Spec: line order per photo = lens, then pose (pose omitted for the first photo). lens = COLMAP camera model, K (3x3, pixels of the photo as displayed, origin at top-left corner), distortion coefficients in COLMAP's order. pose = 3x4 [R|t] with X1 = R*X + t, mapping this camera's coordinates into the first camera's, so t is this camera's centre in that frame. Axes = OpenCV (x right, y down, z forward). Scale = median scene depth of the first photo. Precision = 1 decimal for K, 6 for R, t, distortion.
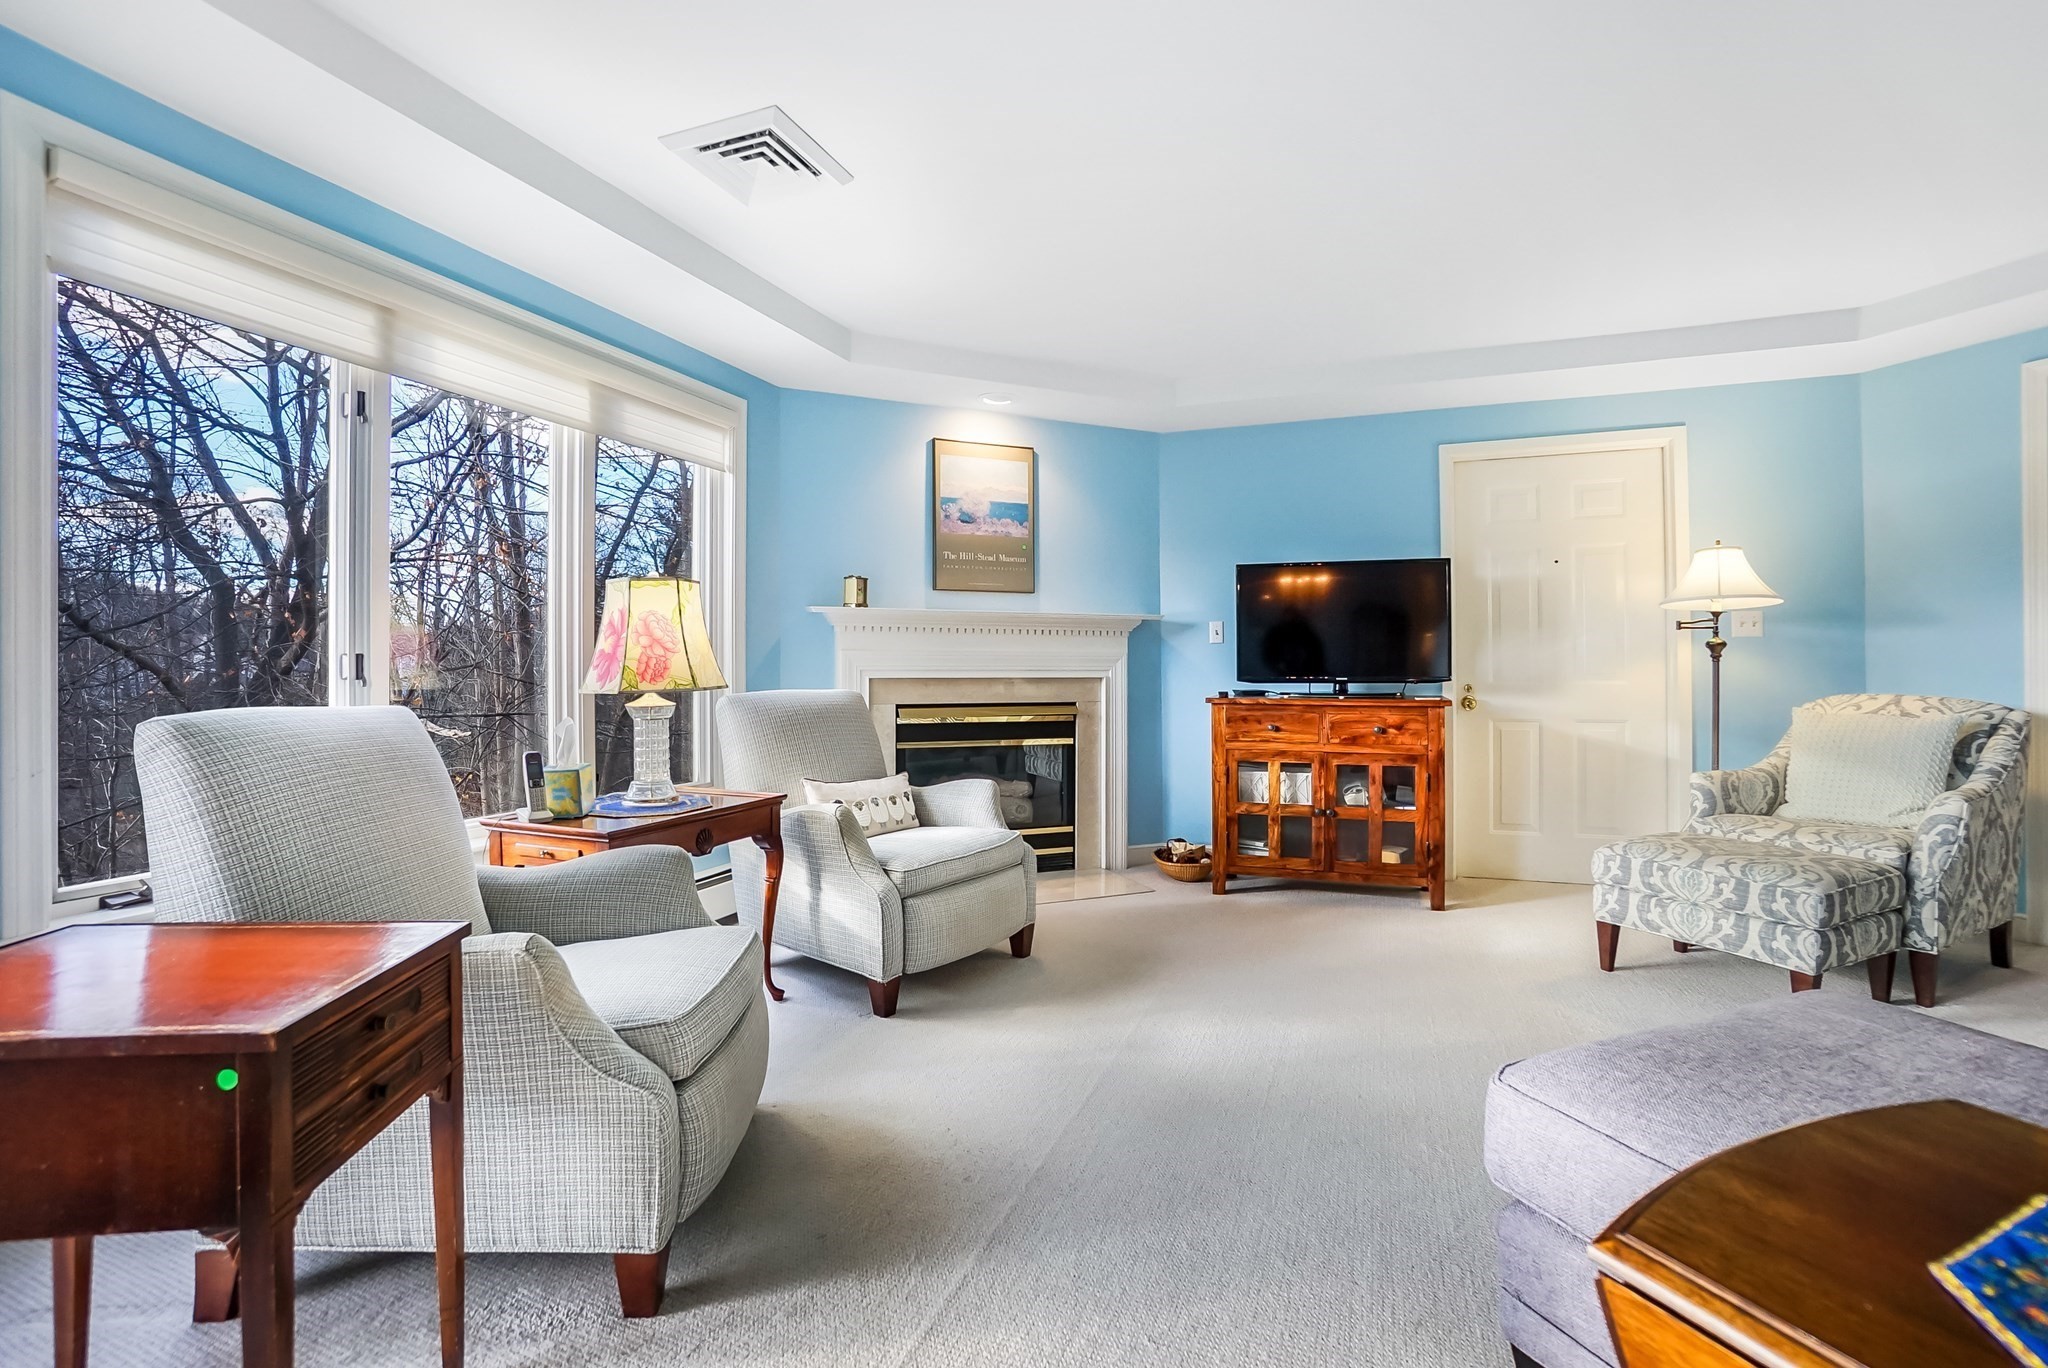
lens RADIAL K [[934.4, 0, 1012.0], [0, 934.4, 672.4], [0, 0, 1]] dist [-0.034090, 0.006236]
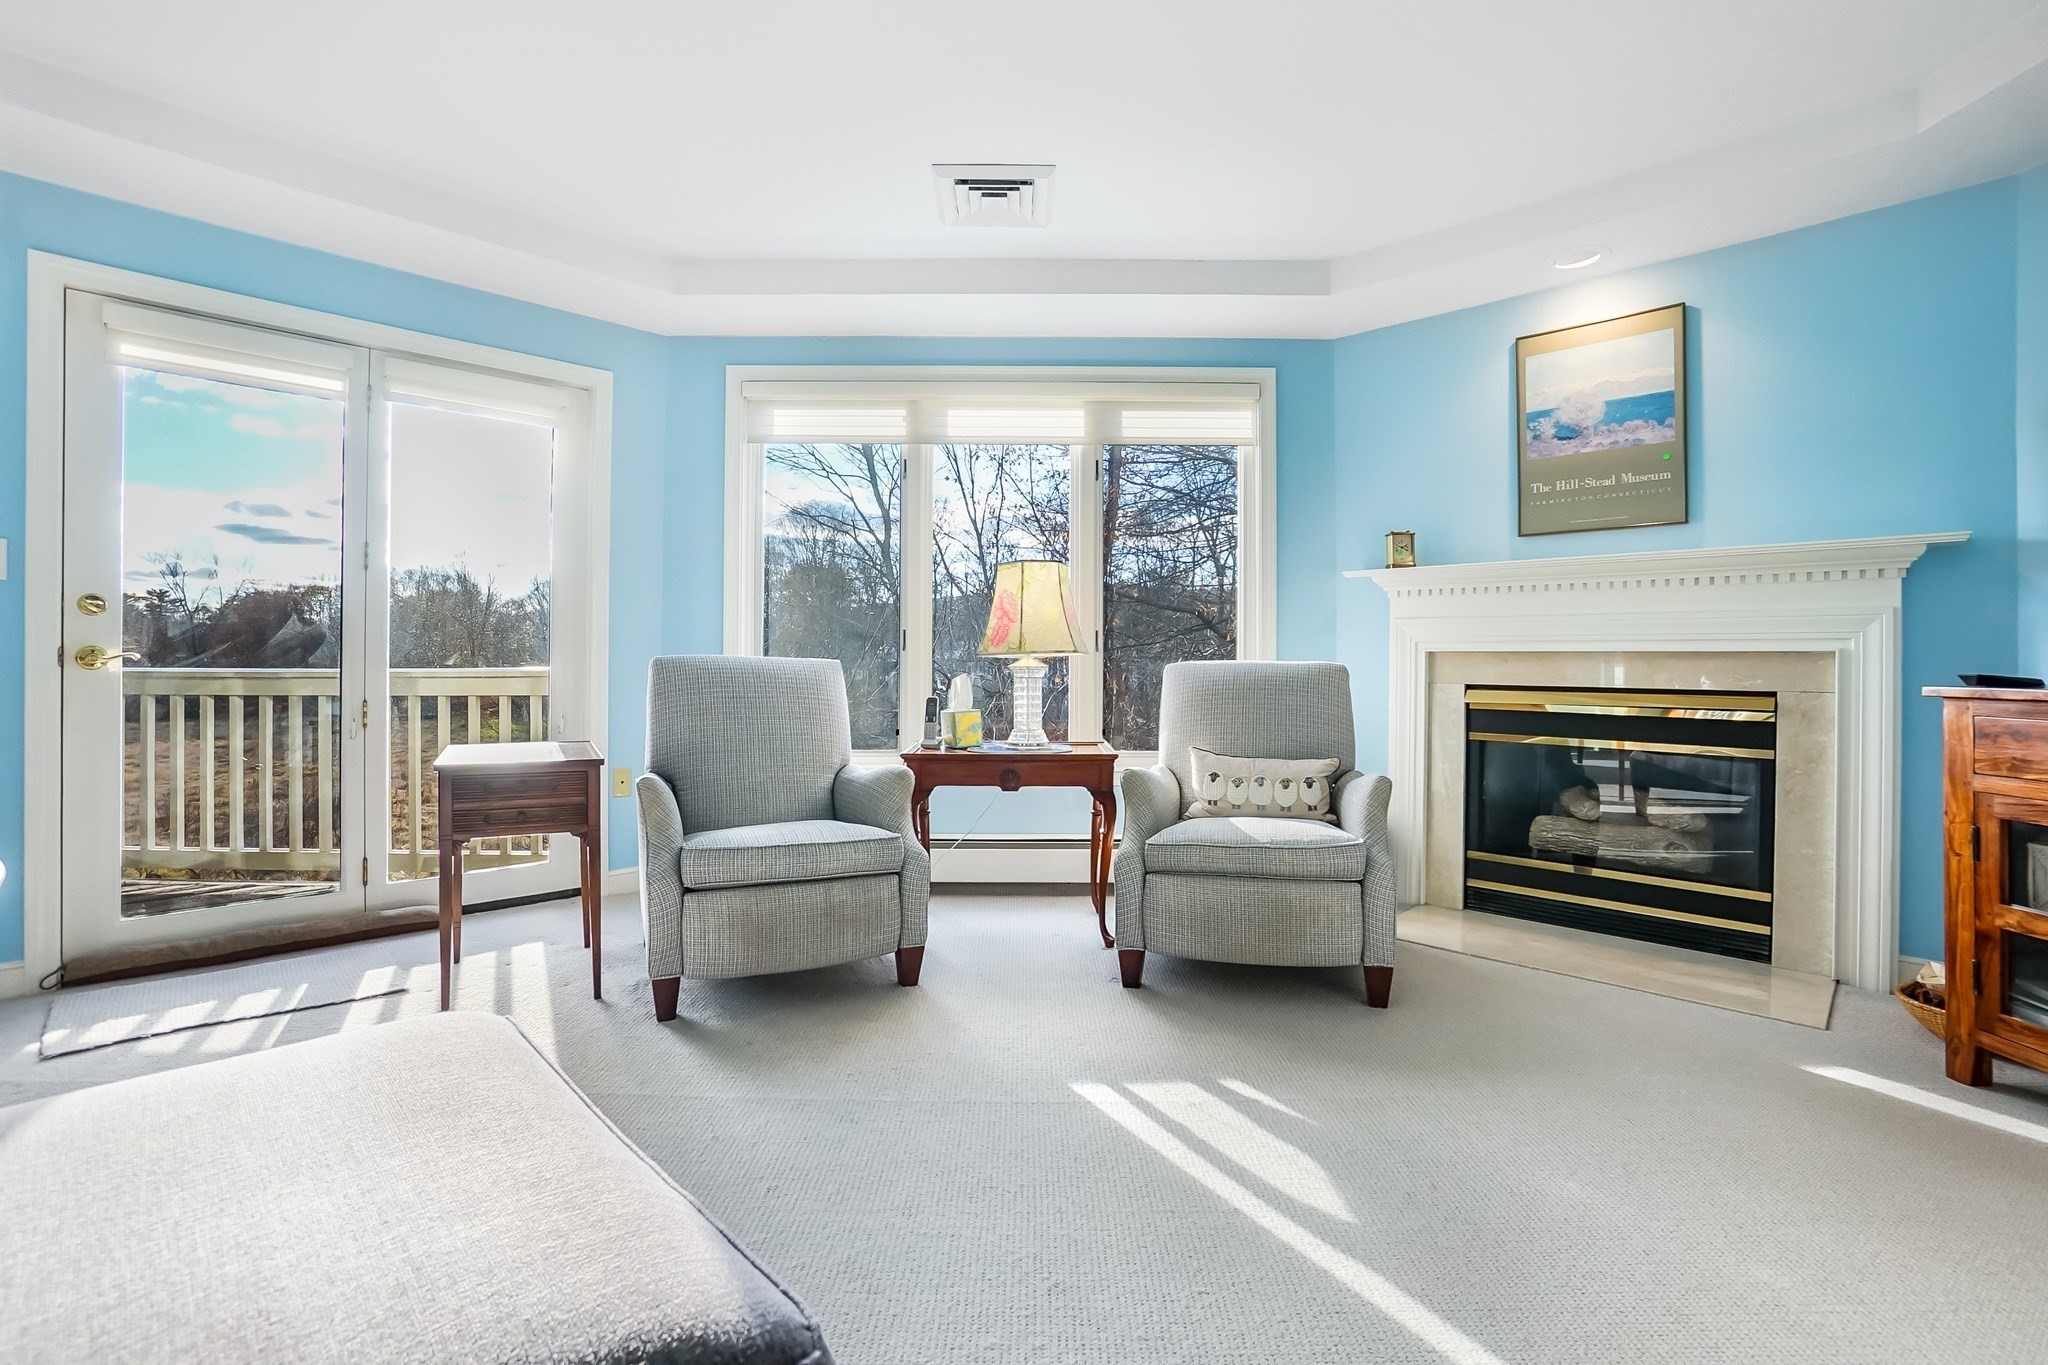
lens RADIAL K [[933.2, 0, 1032.4], [0, 933.2, 664.5], [0, 0, 1]] dist [-0.036639, 0.007636]
pose [[0.373791, 0.009230, -0.927467, 0.462387], [-0.008262, 0.999944, 0.006621, 0.014821], [0.927476, 0.005188, 0.373846, 0.339007]]
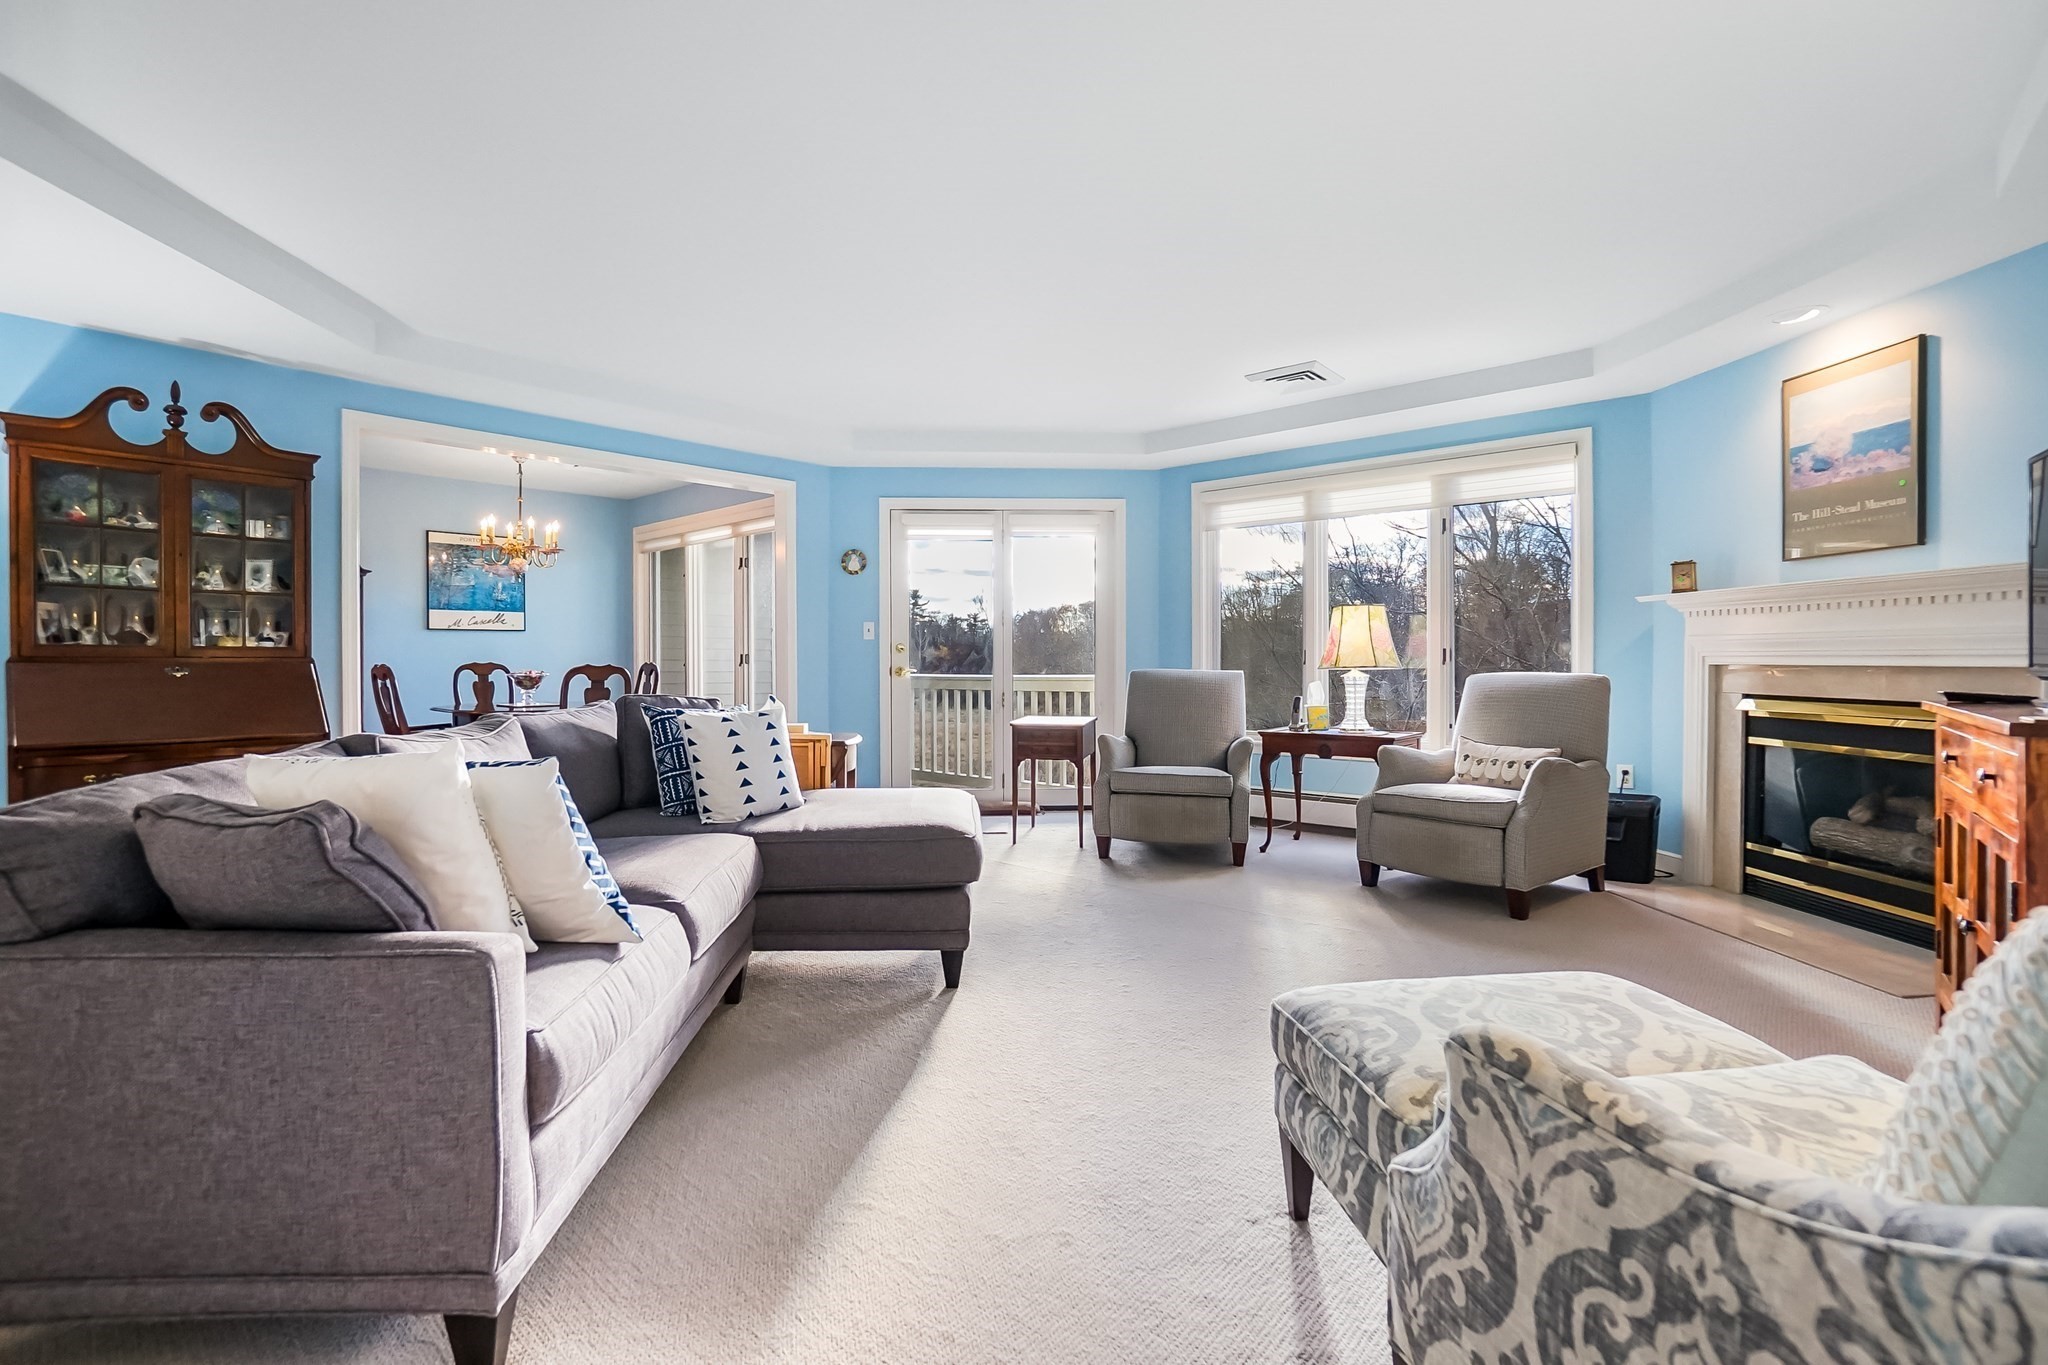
lens RADIAL K [[933.2, 0, 1004.4], [0, 933.2, 664.2], [0, 0, 1]] dist [-0.036639, 0.007636]
pose [[-0.343700, 0.005989, -0.939060, 0.919242], [0.000344, 0.999980, 0.006252, 0.000313], [0.939079, 0.001826, -0.343695, 0.604552]]
